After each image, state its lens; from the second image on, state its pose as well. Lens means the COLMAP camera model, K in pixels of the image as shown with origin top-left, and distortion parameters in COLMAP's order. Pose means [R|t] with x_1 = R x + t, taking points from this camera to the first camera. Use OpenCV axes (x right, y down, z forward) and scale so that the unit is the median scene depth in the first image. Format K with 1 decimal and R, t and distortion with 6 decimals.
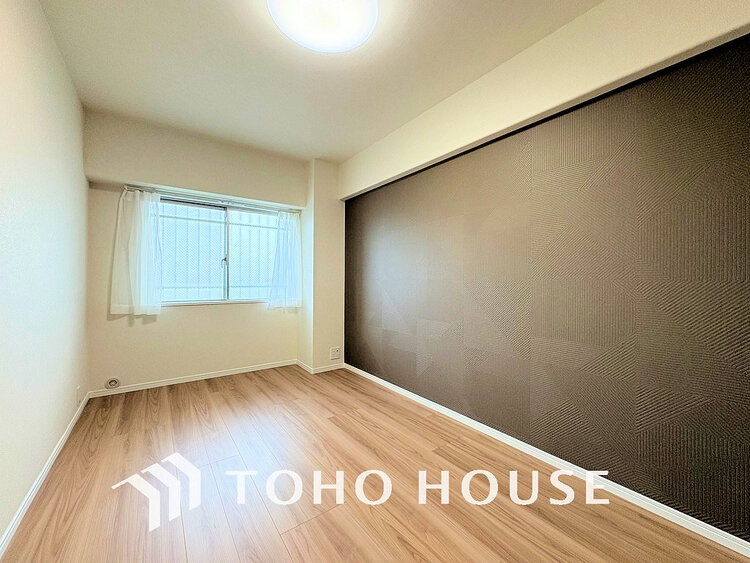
lens RADIAL K [[300.4, 0, 377.5], [0, 300.4, 280.4], [0, 0, 1]] dist [-0.001347, -0.000102]
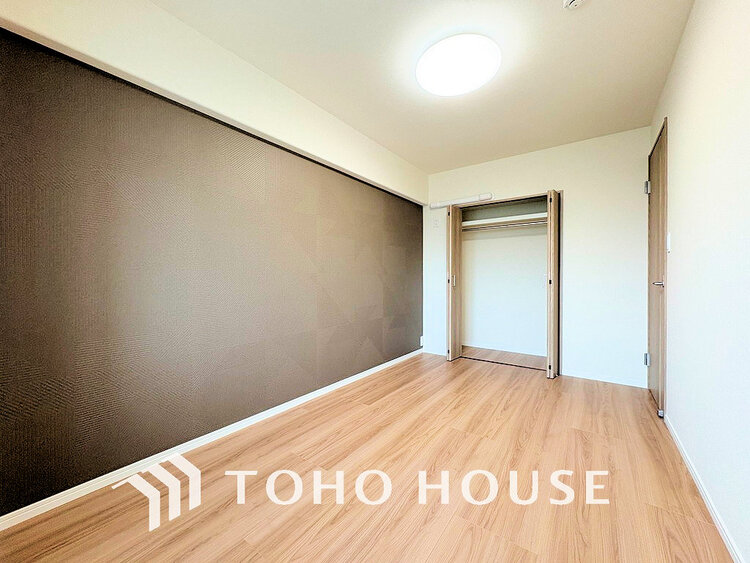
lens RADIAL K [[300.4, 0, 378.3], [0, 300.4, 277.9], [0, 0, 1]] dist [-0.001347, -0.000102]
pose [[-0.299658, -0.003808, 0.954039, -0.857045], [0.000076, 0.999992, 0.004015, 0.017964], [-0.954047, 0.001275, -0.299655, 1.101084]]
